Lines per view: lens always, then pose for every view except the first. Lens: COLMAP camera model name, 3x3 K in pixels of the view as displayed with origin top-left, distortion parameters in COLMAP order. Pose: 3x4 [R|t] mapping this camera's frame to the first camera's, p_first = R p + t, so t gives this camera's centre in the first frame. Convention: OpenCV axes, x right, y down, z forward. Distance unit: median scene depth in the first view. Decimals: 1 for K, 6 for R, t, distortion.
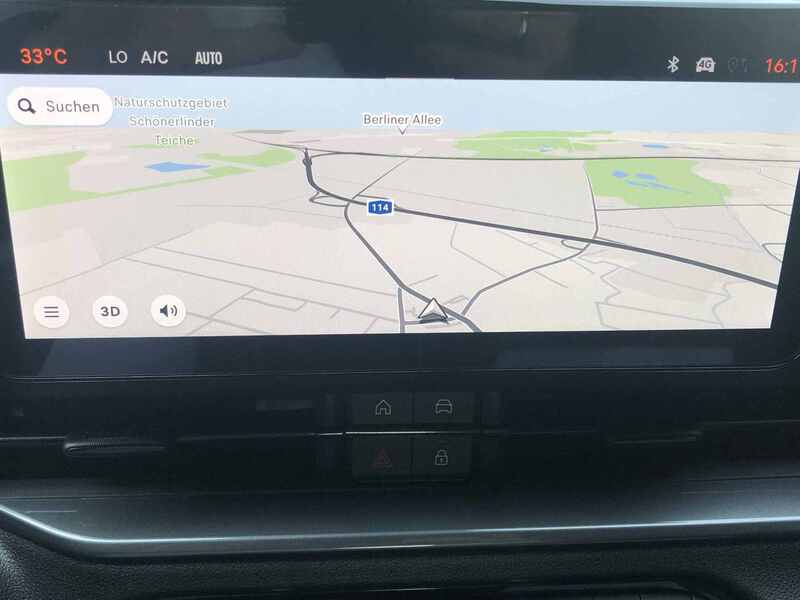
lens RADIAL K [[874.5, 0, 404.8], [0, 874.5, 300.3], [0, 0, 1]] dist [0.017176, 0.000000]
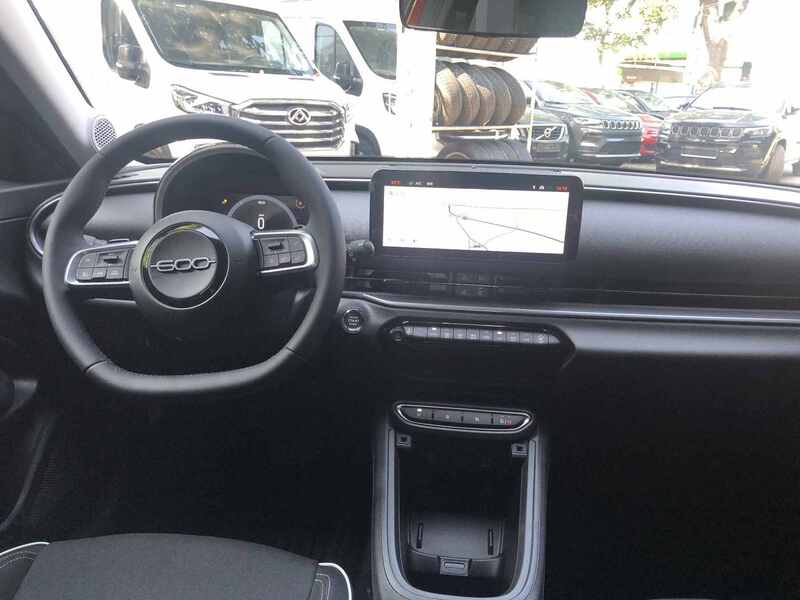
lens RADIAL K [[649.3, 0, 407.3], [0, 649.3, 299.9], [0, 0, 1]] dist [0.055663, -0.020551]
pose [[0.987376, 0.045689, -0.151663, 0.193238], [-0.063745, 0.991153, -0.116410, 0.676567], [0.145003, 0.124609, 0.981553, -2.120181]]
